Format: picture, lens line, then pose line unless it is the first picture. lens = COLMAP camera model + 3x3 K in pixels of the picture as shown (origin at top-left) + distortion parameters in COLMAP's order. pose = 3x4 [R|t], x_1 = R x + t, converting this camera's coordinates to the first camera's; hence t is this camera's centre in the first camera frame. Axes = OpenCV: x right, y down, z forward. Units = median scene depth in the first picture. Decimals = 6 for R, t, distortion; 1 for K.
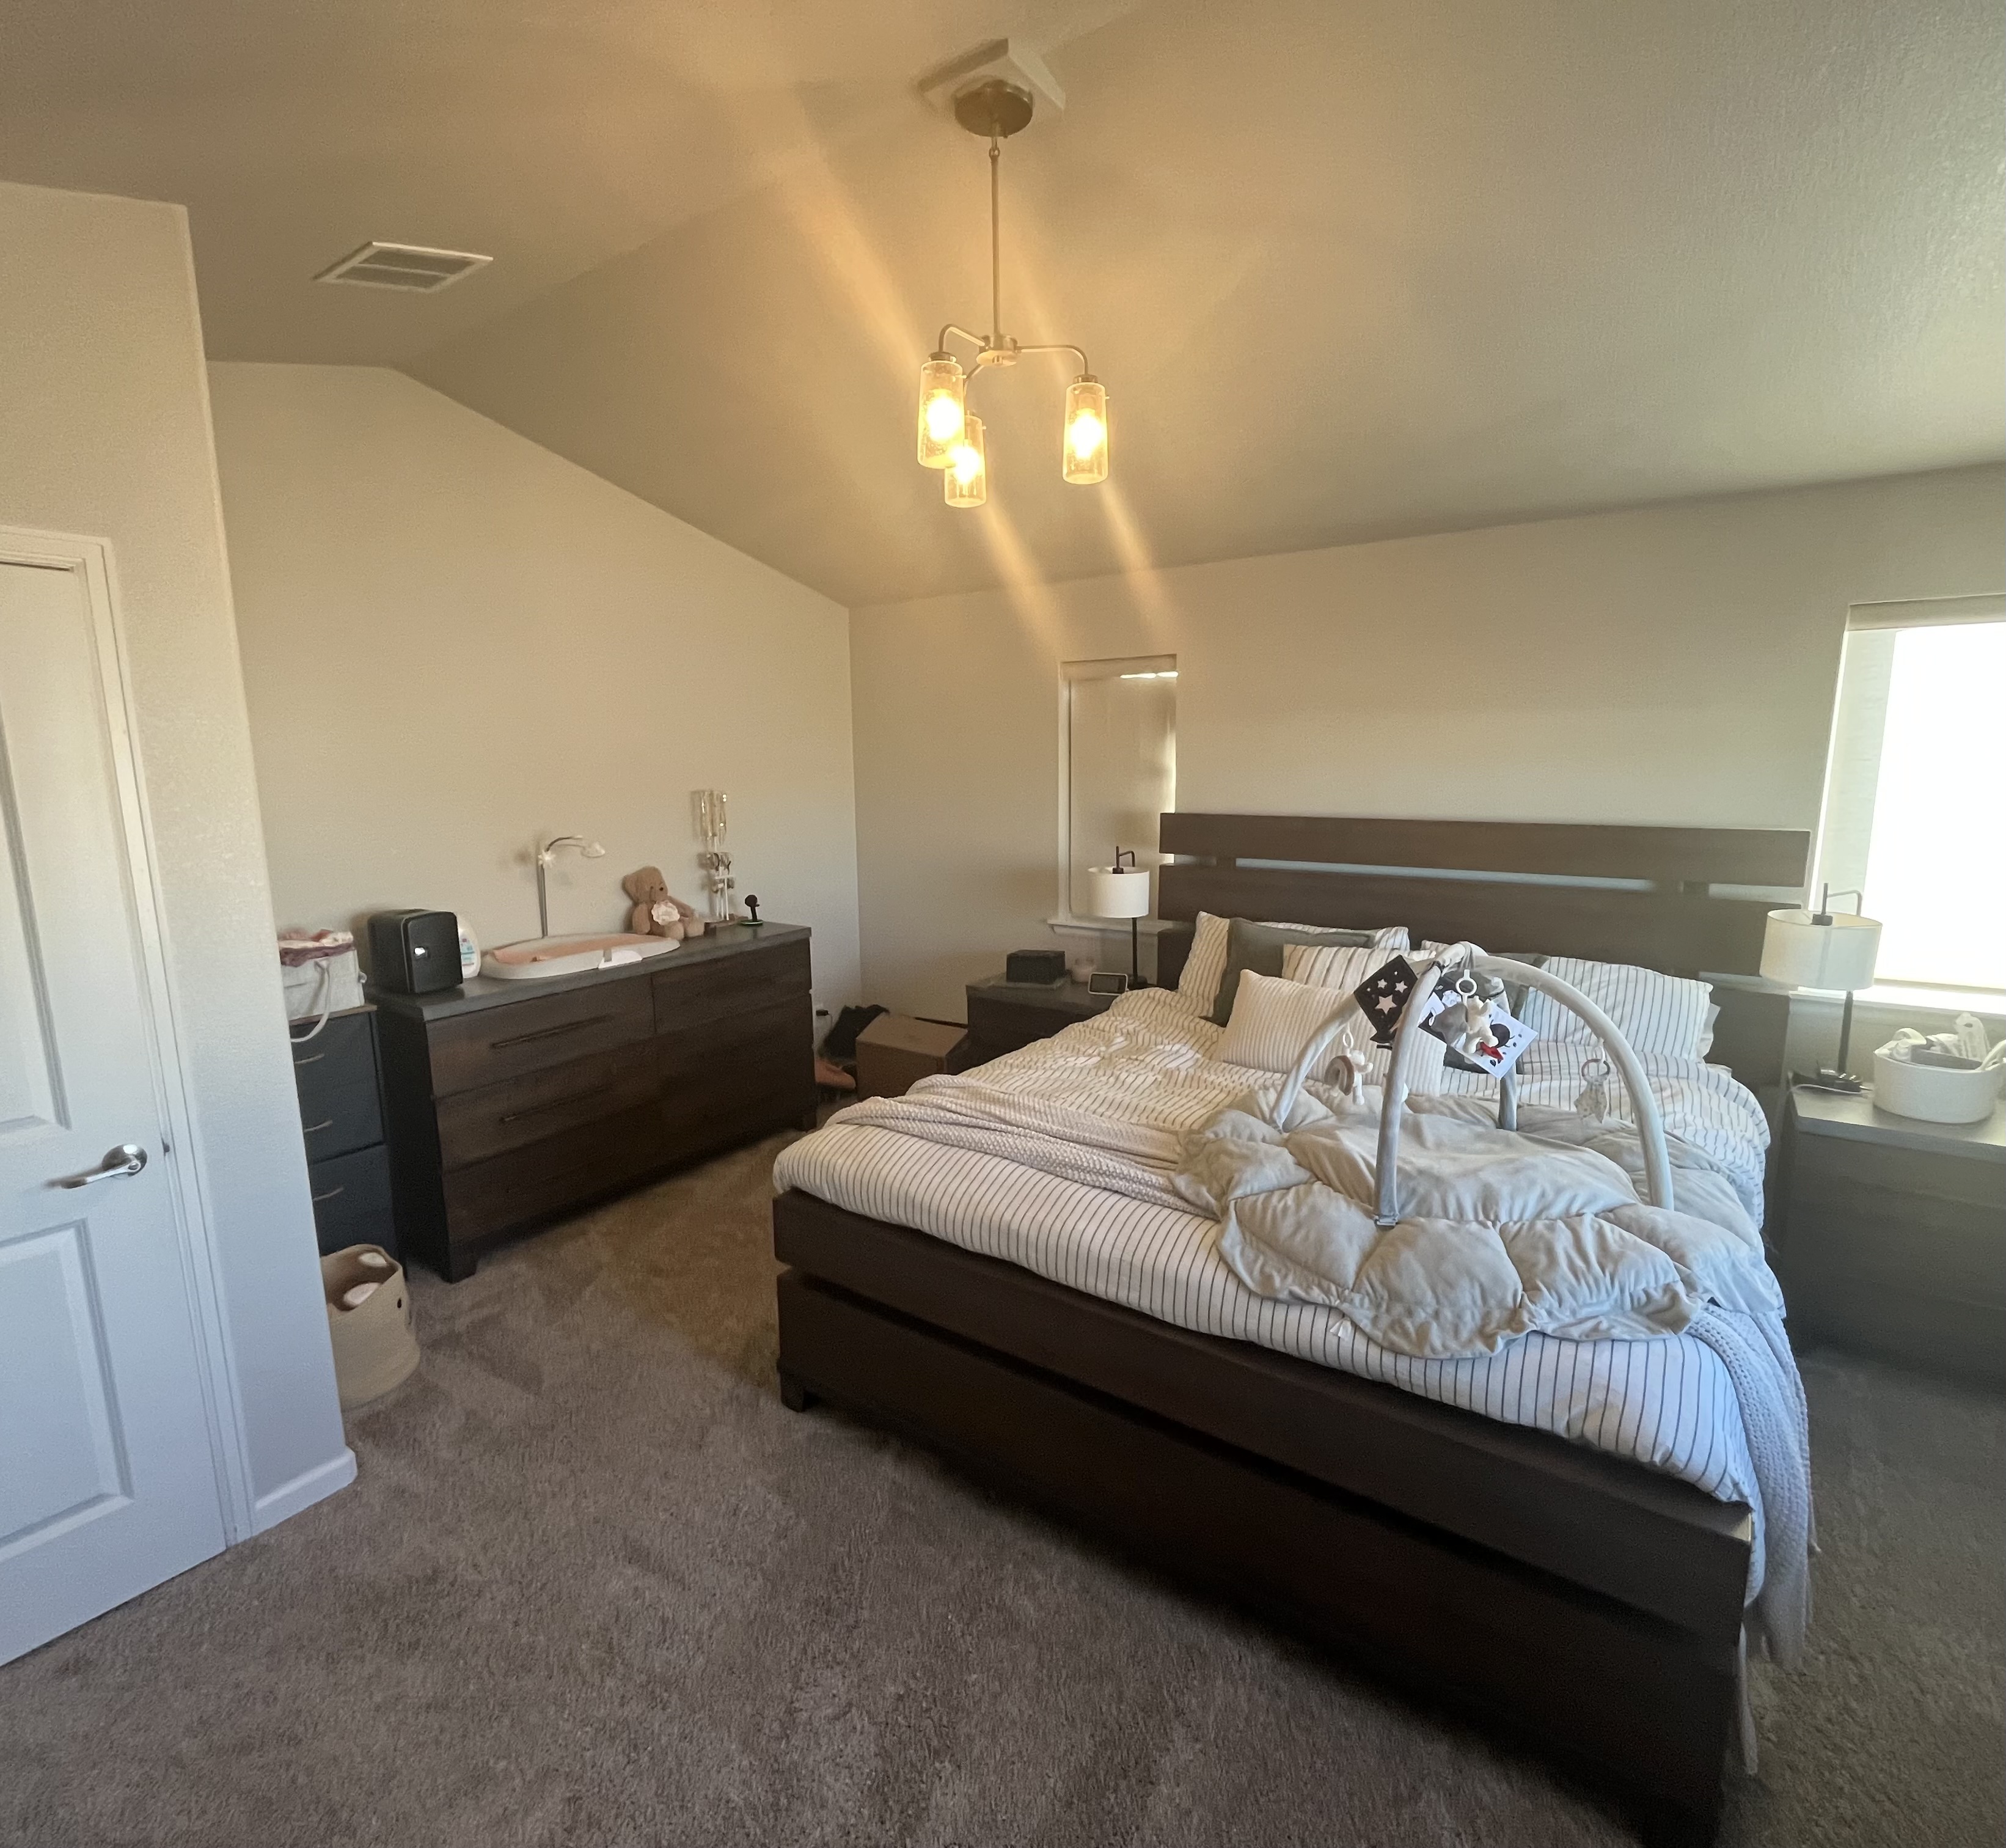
lens RADIAL K [[986.2, 0, 1003.0], [0, 986.2, 924.0], [0, 0, 1]] dist [0.001414, -0.000005]
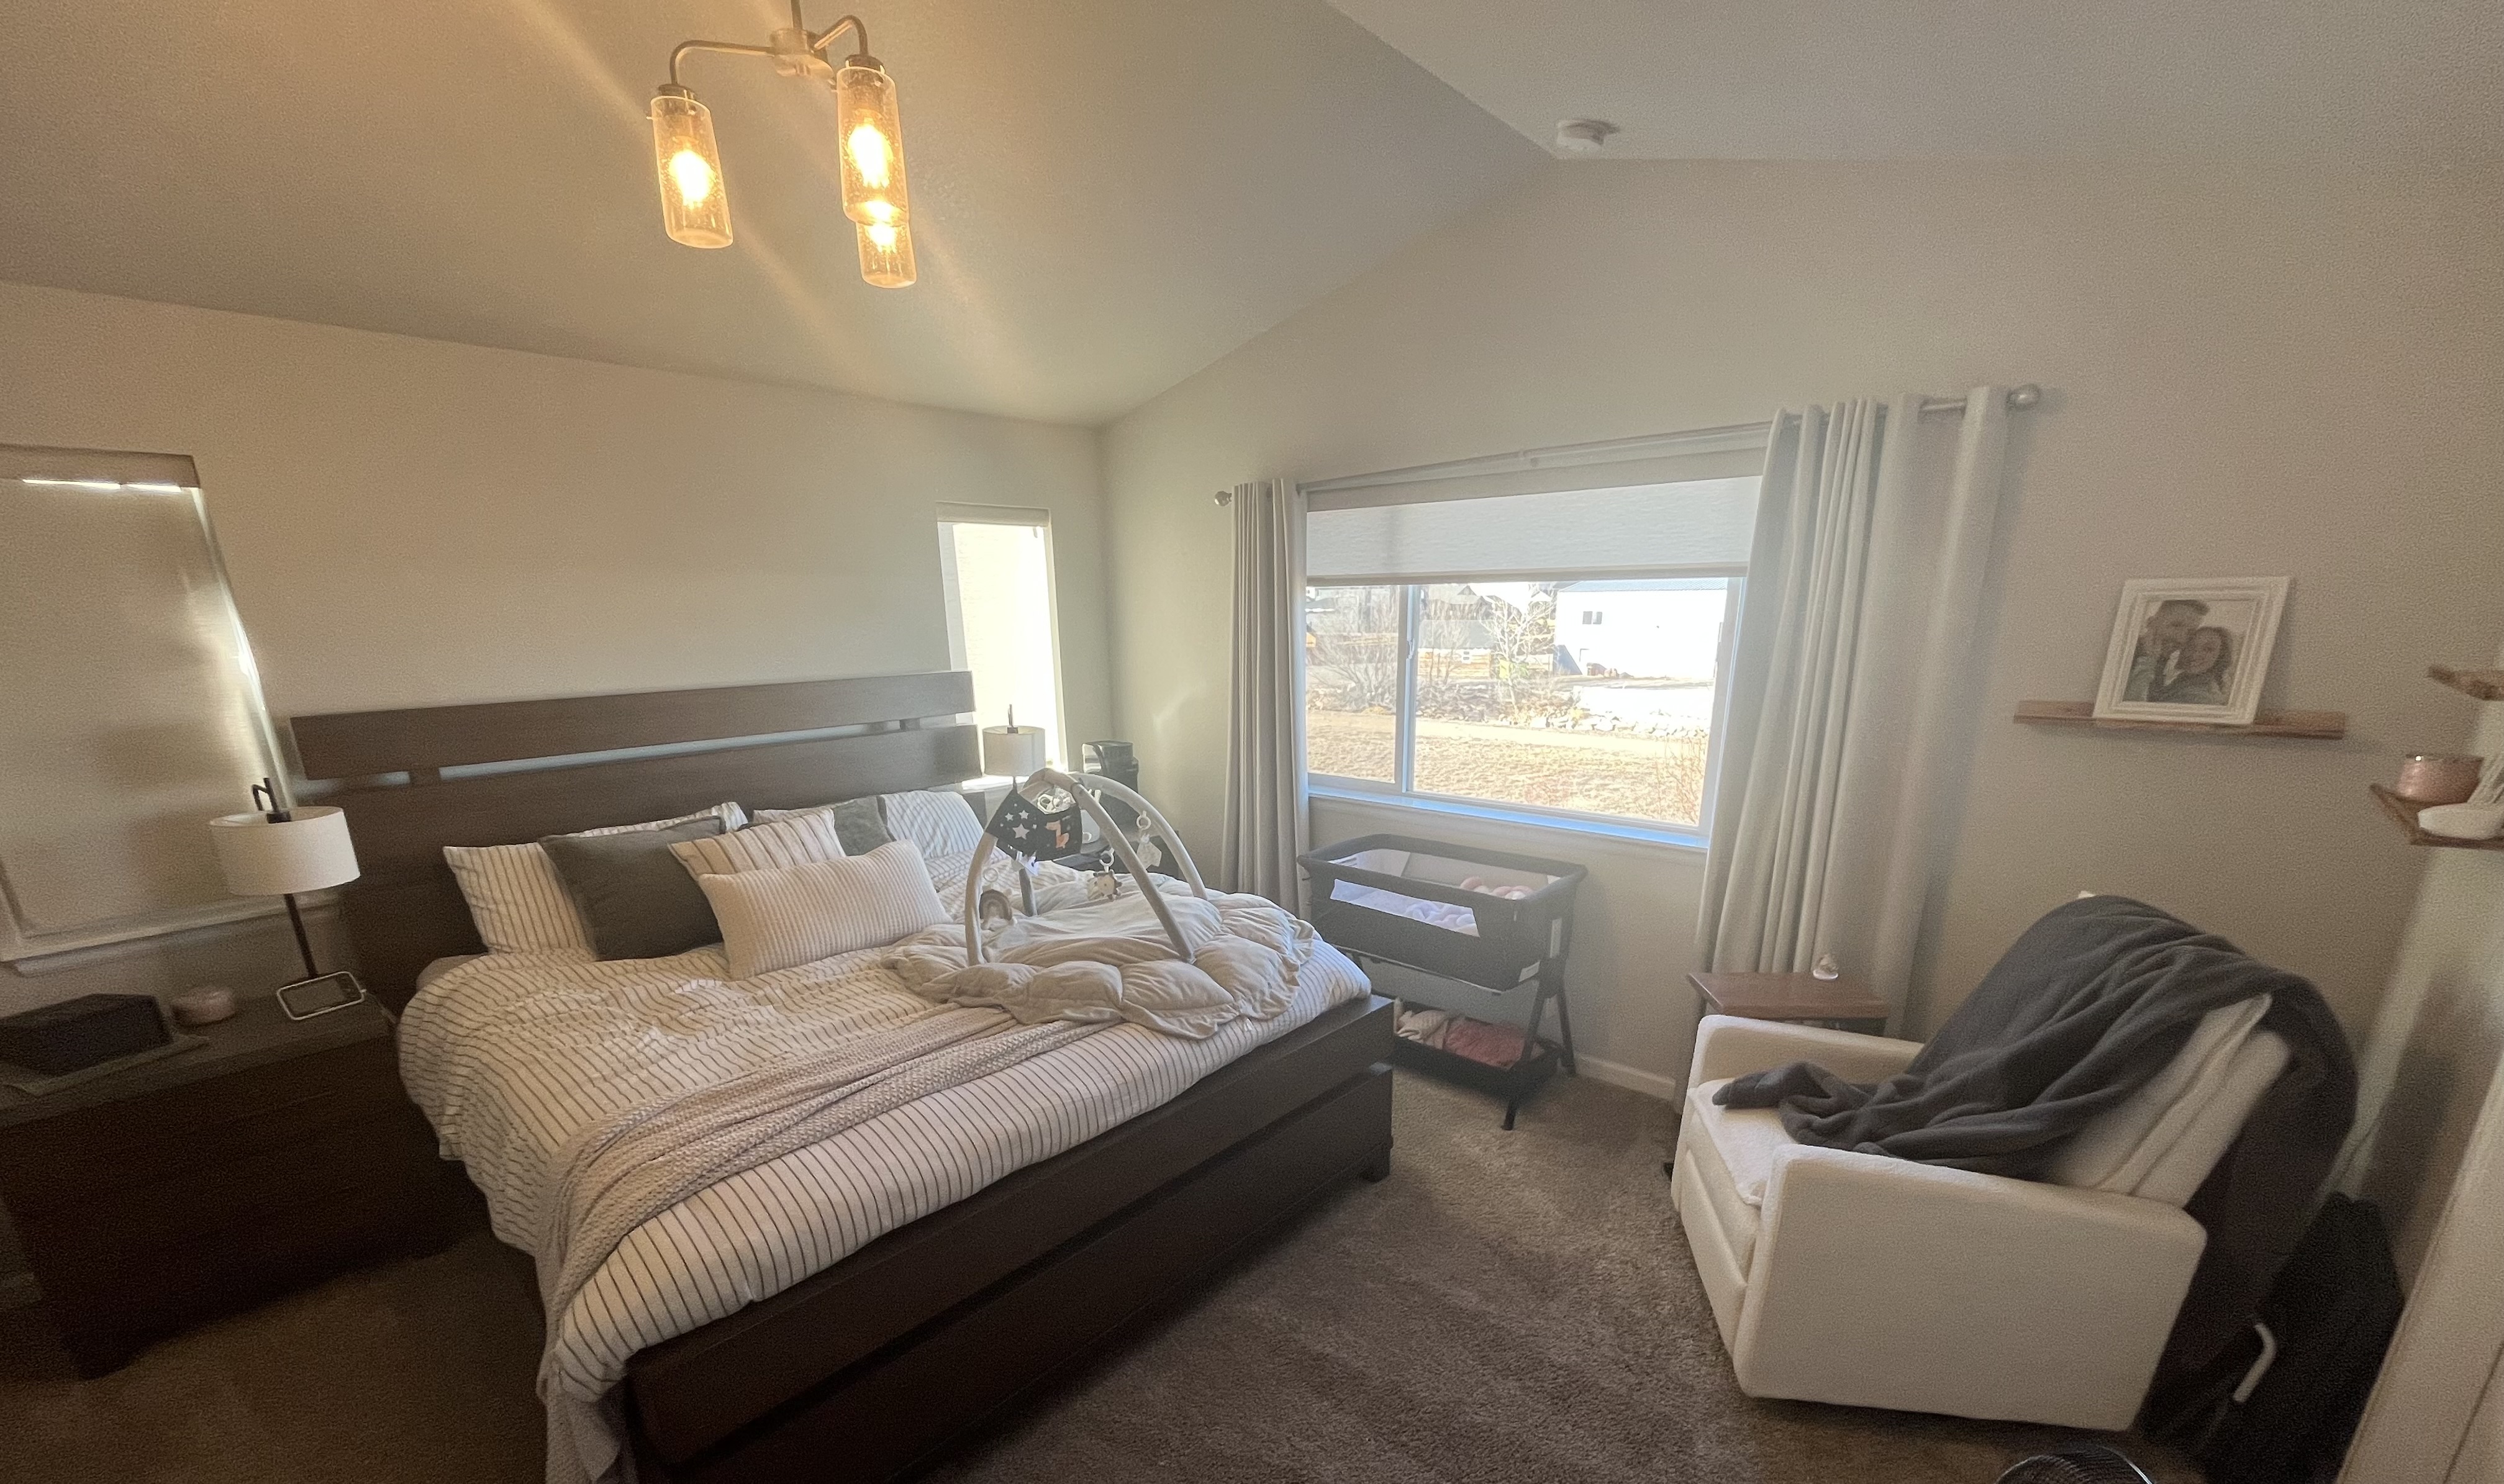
lens RADIAL K [[1005.3, 0, 1254.8], [0, 1005.3, 912.3], [0, 0, 1]] dist [-0.001044, -0.000170]
pose [[0.134021, -0.289041, 0.947889, -0.746085], [0.181973, 0.947431, 0.263172, -0.093764], [-0.974127, 0.137220, 0.179573, 0.537169]]
